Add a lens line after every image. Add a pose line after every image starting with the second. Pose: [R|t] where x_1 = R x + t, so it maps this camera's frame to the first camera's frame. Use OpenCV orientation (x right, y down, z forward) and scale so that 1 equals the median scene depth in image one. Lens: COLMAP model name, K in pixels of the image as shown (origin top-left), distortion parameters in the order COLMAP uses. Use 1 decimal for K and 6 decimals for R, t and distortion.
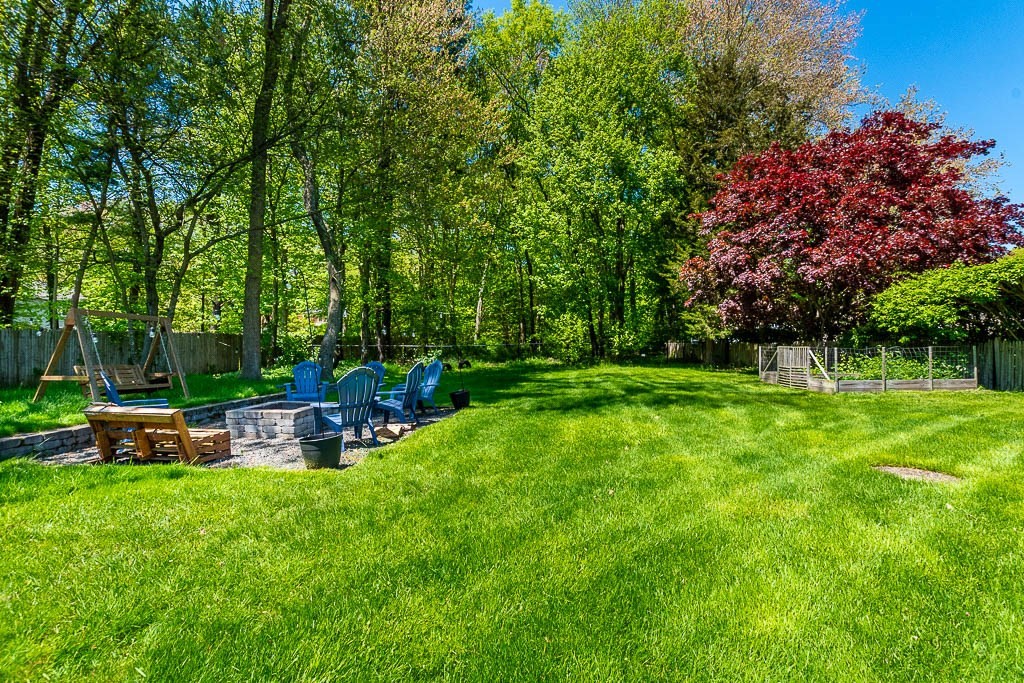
lens RADIAL K [[442.9, 0, 513.8], [0, 442.9, 345.4], [0, 0, 1]] dist [0.008923, -0.000328]
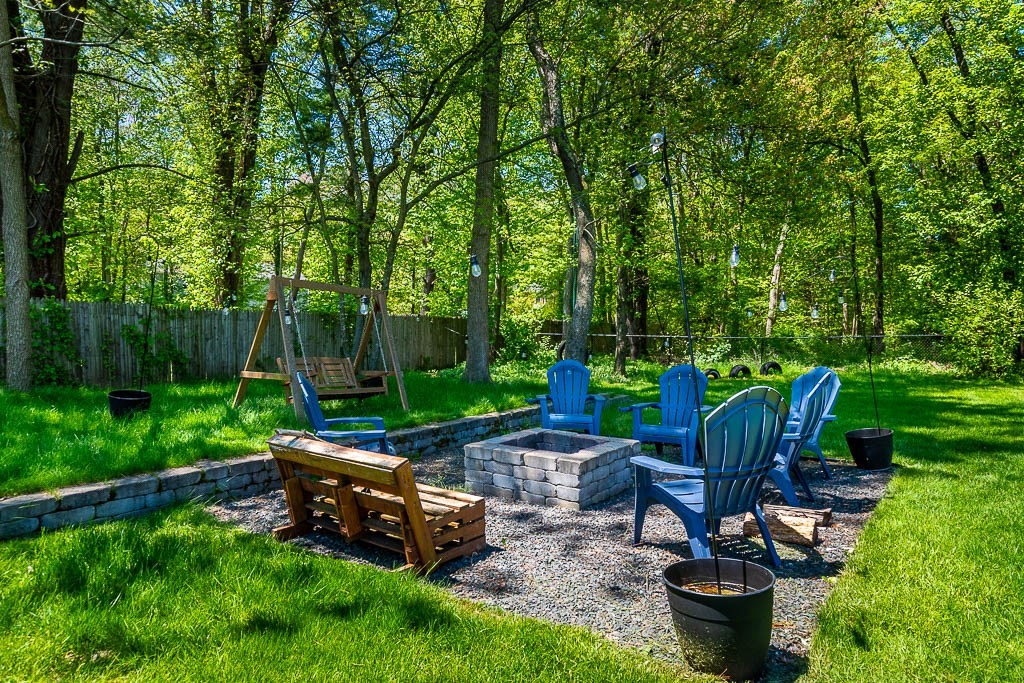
lens RADIAL K [[598.0, 0, 512.0], [0, 598.0, 341.5], [0, 0, 1]] dist [0.042578, 0.000252]
pose [[0.904491, 0.017317, -0.426141, -0.169708], [-0.013227, 0.999834, 0.012556, 0.001903], [0.426287, -0.005720, 0.904570, 0.209030]]
